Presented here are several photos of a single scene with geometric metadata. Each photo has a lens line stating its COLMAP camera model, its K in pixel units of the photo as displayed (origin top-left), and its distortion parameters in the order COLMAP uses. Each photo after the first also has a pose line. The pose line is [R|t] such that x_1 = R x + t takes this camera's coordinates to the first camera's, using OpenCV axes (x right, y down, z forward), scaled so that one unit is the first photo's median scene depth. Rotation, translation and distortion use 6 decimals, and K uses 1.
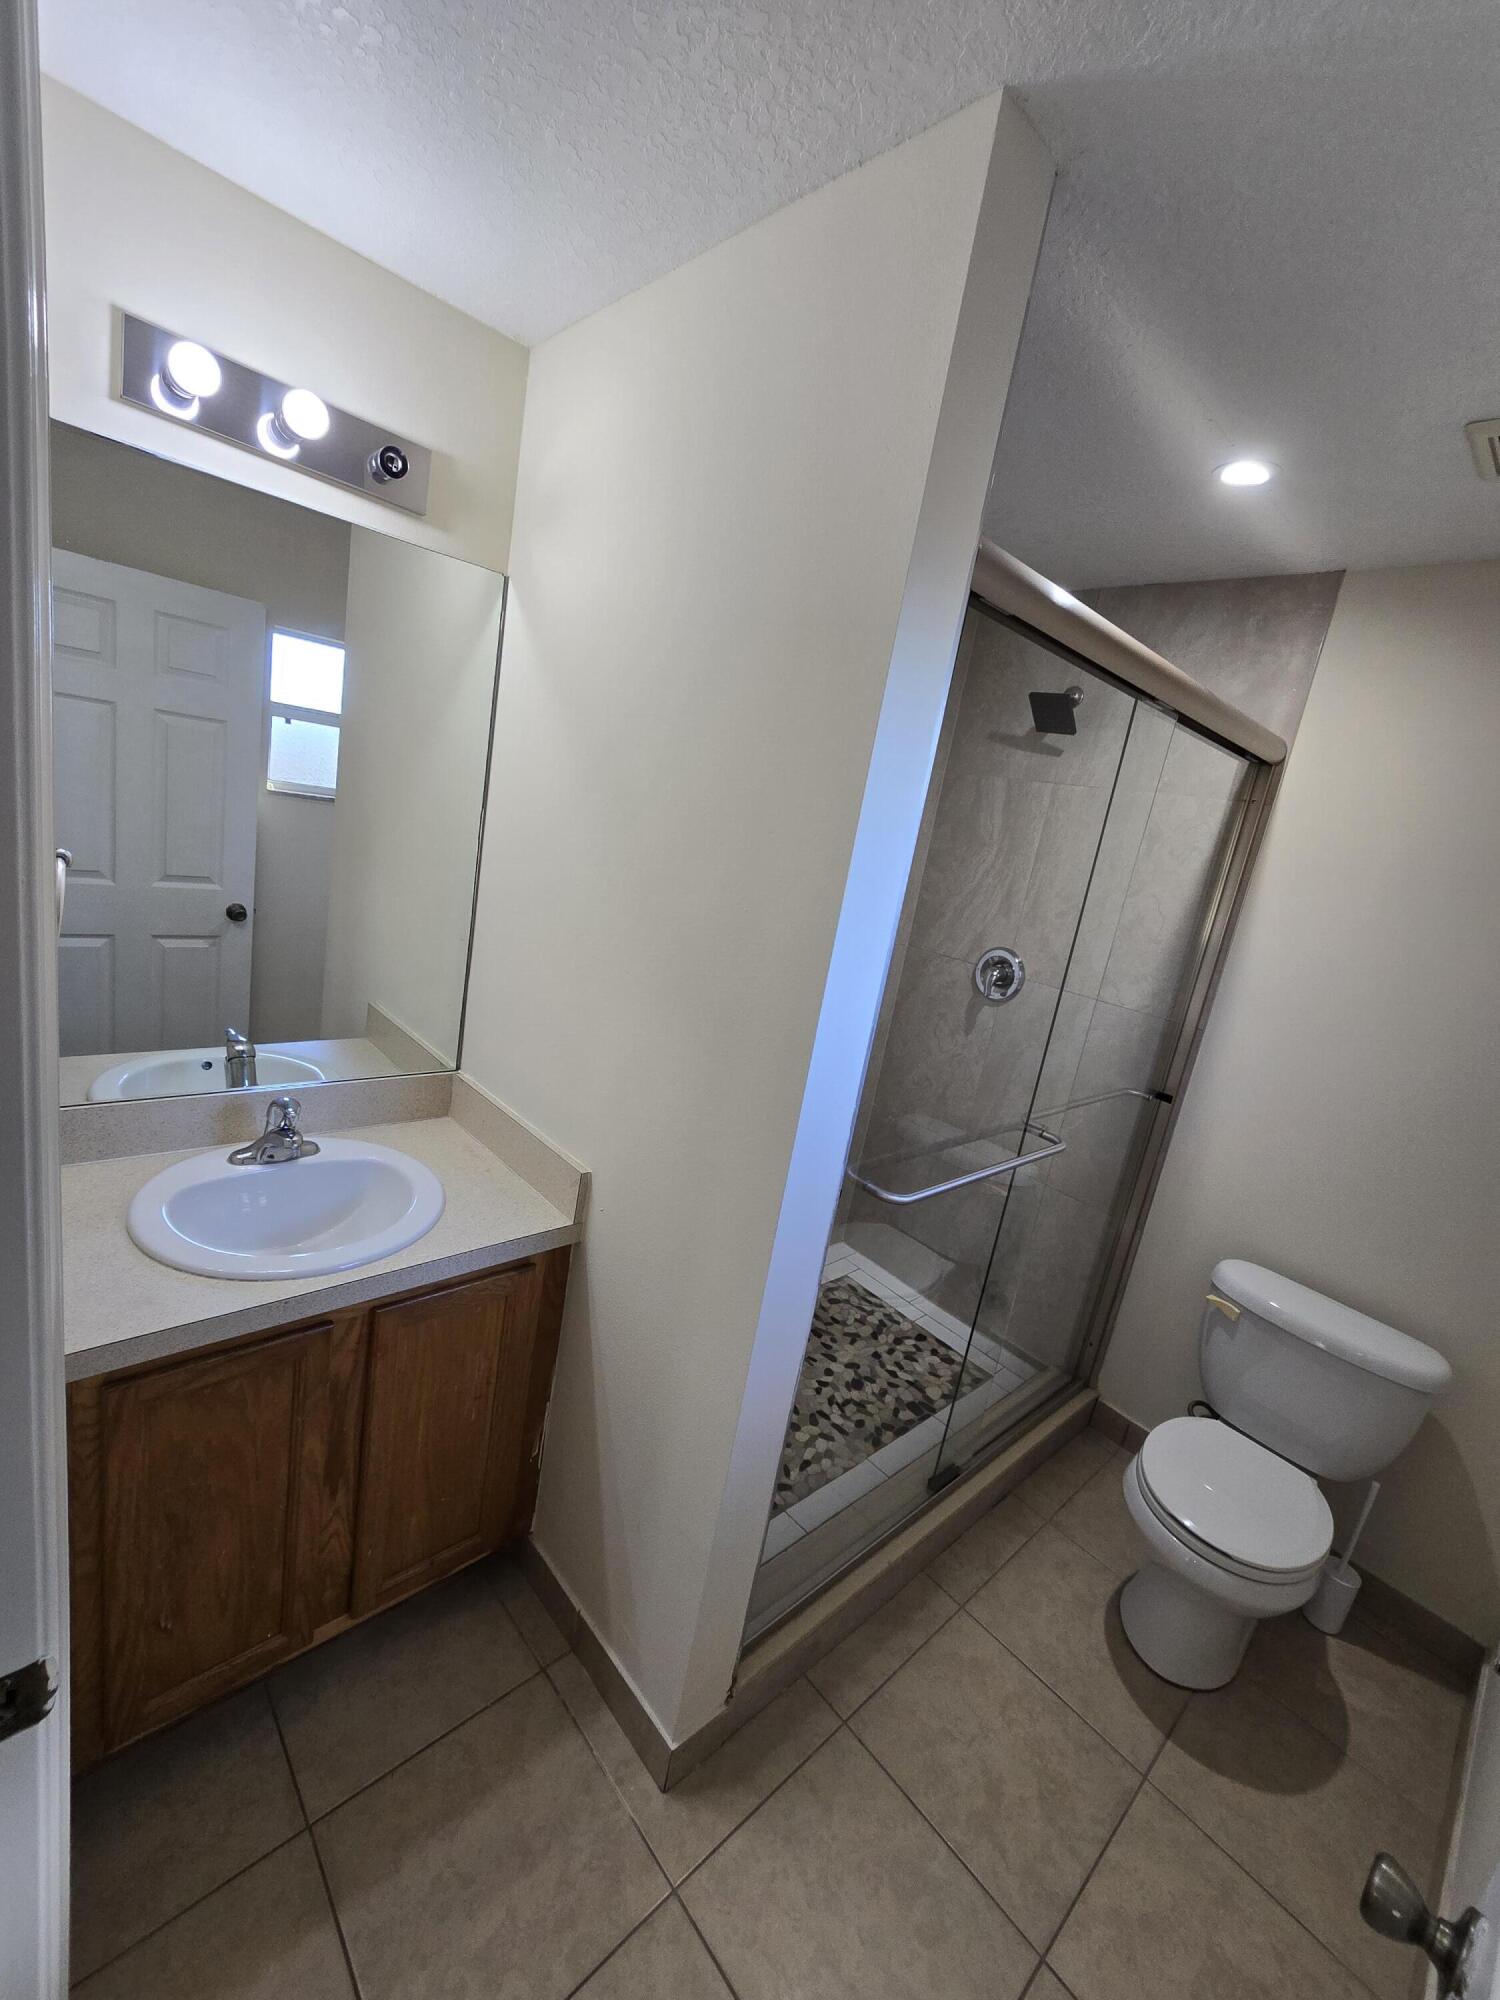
lens RADIAL K [[819.1, 0, 742.8], [0, 819.1, 994.7], [0, 0, 1]] dist [-0.000707, -0.000168]
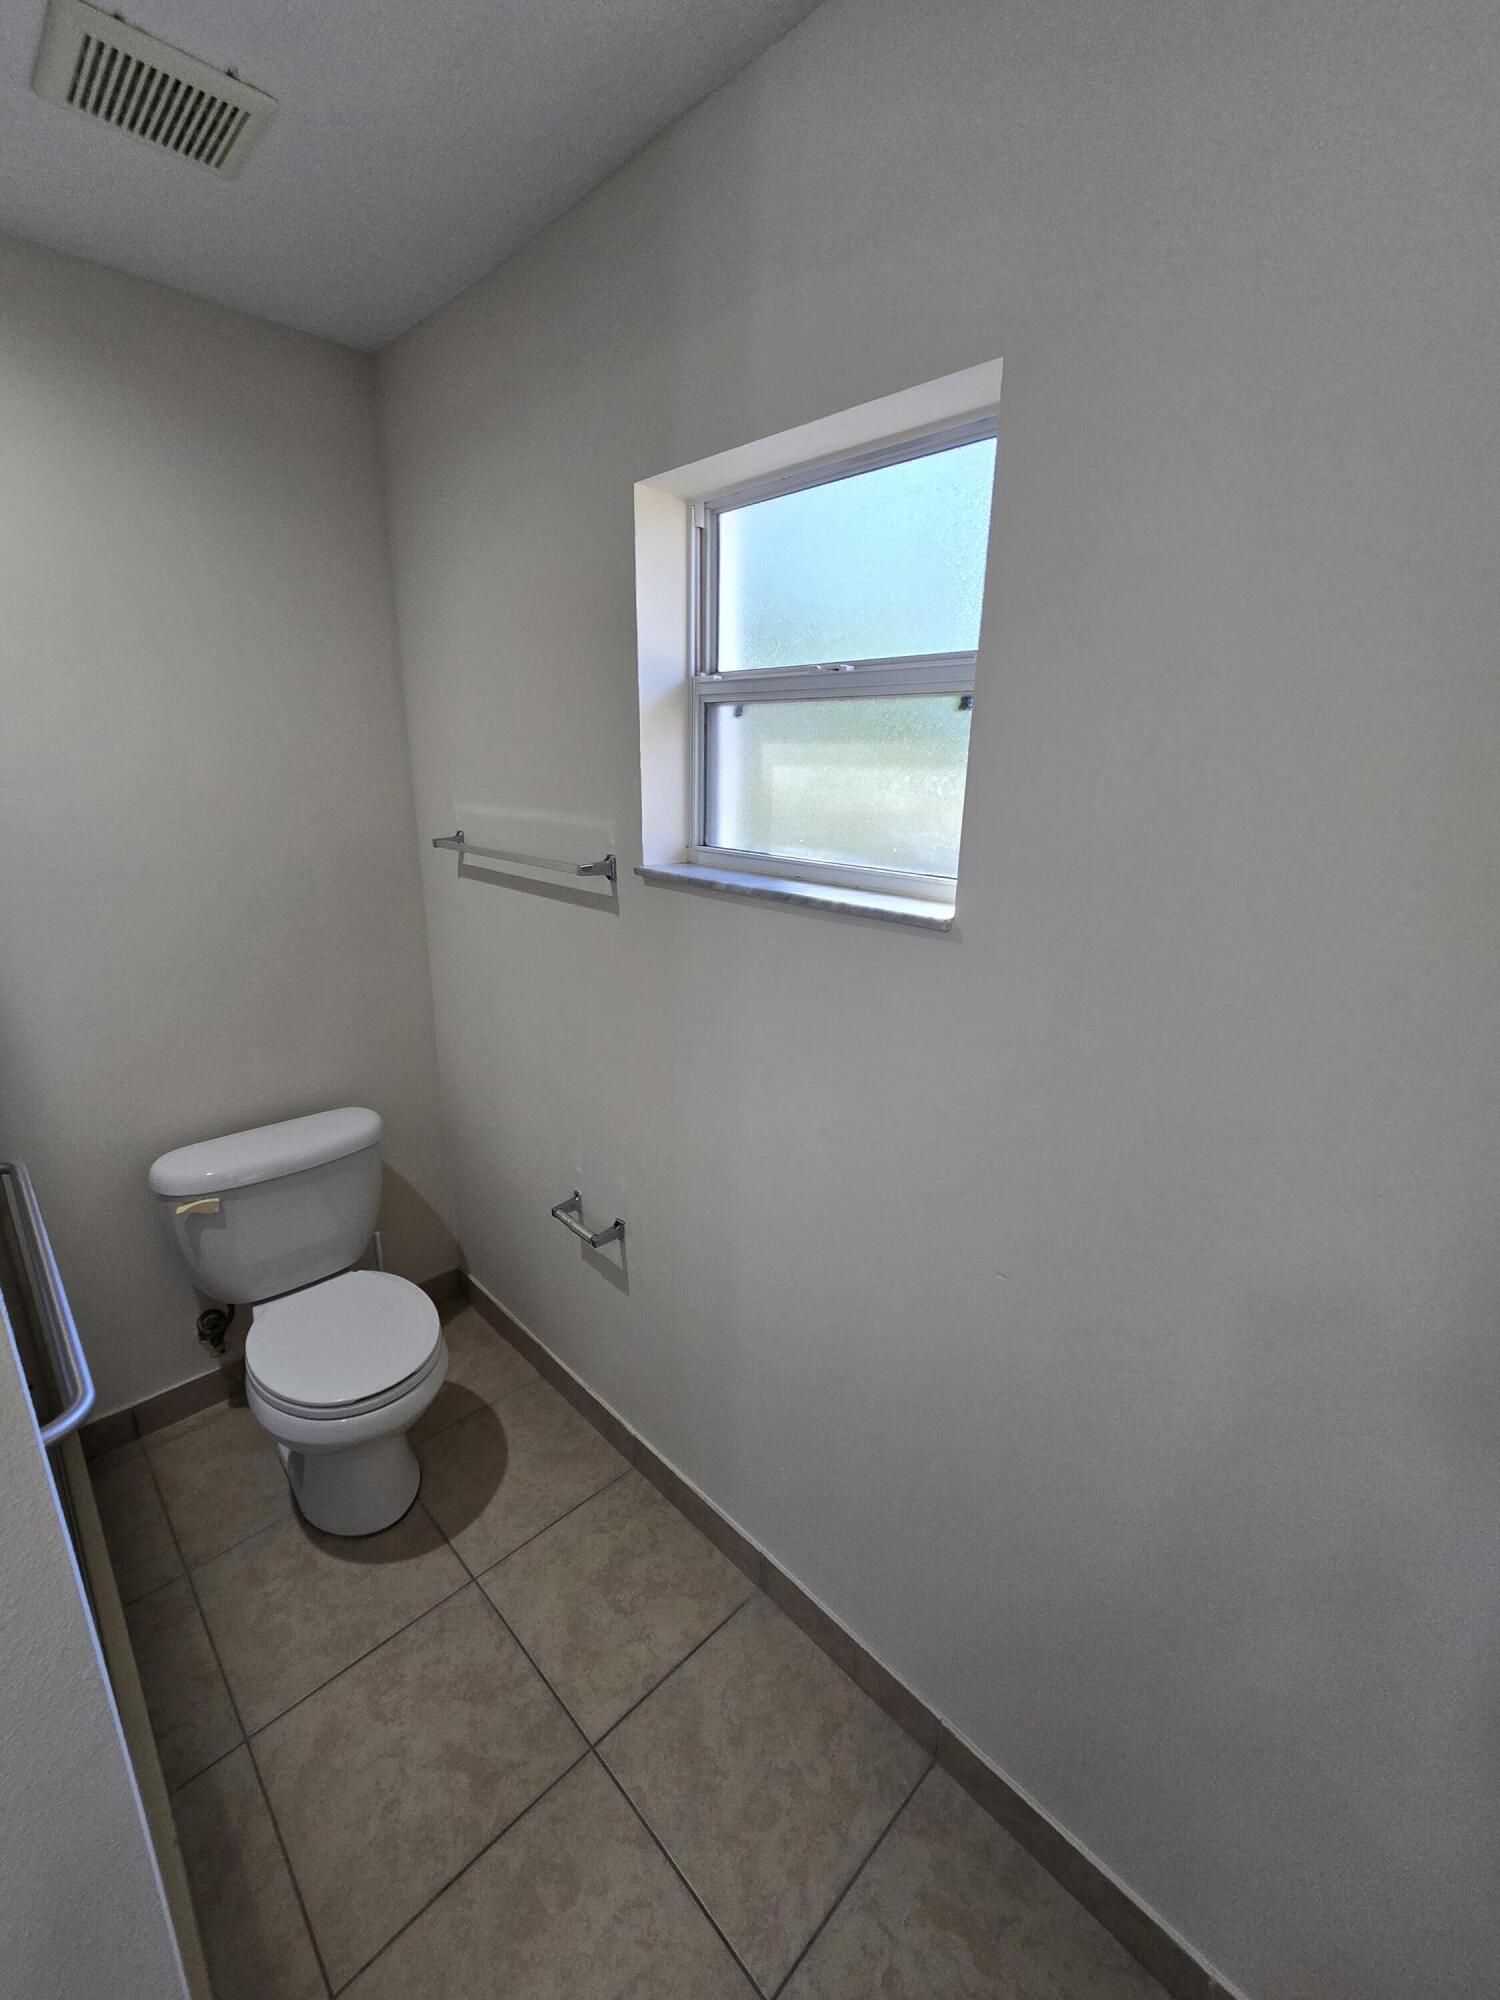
lens RADIAL K [[819.1, 0, 742.8], [0, 819.1, 994.7], [0, 0, 1]] dist [-0.000707, -0.000168]
pose [[-0.030420, -0.430031, 0.902302, -0.135738], [0.197729, 0.882291, 0.427160, -0.087580], [-0.979785, 0.191405, 0.058190, 0.404614]]
